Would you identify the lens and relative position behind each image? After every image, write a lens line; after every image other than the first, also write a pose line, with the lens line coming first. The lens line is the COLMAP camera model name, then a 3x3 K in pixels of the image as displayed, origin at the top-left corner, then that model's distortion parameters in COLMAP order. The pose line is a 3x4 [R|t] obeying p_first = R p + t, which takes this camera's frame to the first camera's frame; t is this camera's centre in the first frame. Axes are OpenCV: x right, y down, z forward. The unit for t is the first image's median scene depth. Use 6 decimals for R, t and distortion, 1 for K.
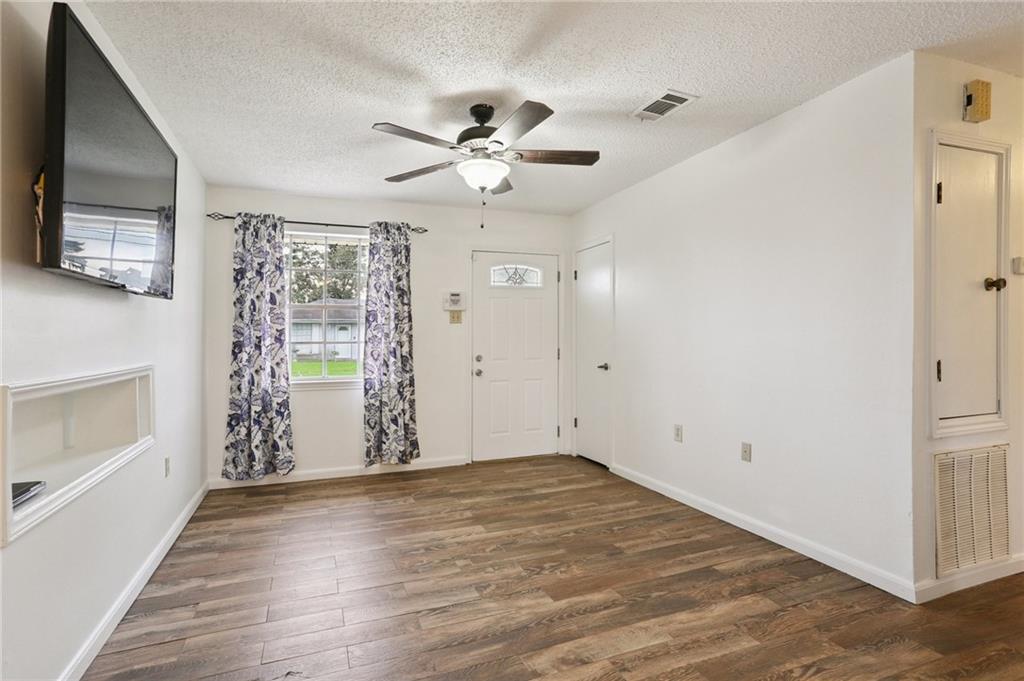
lens RADIAL K [[513.6, 0, 513.3], [0, 513.6, 336.7], [0, 0, 1]] dist [0.000755, 0.000082]
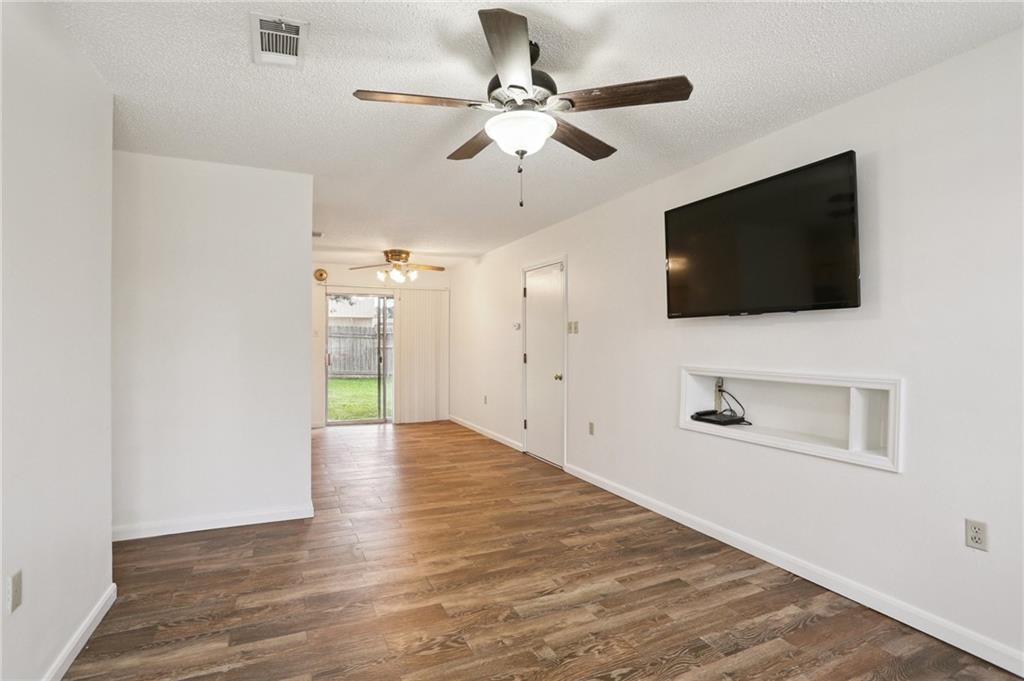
lens RADIAL K [[513.6, 0, 511.4], [0, 513.6, 342.2], [0, 0, 1]] dist [0.000755, 0.000082]
pose [[-0.998618, 0.011359, -0.051306, -0.016441], [0.011191, 0.999931, 0.003572, -0.021575], [0.051343, 0.002993, -0.998677, 1.940832]]
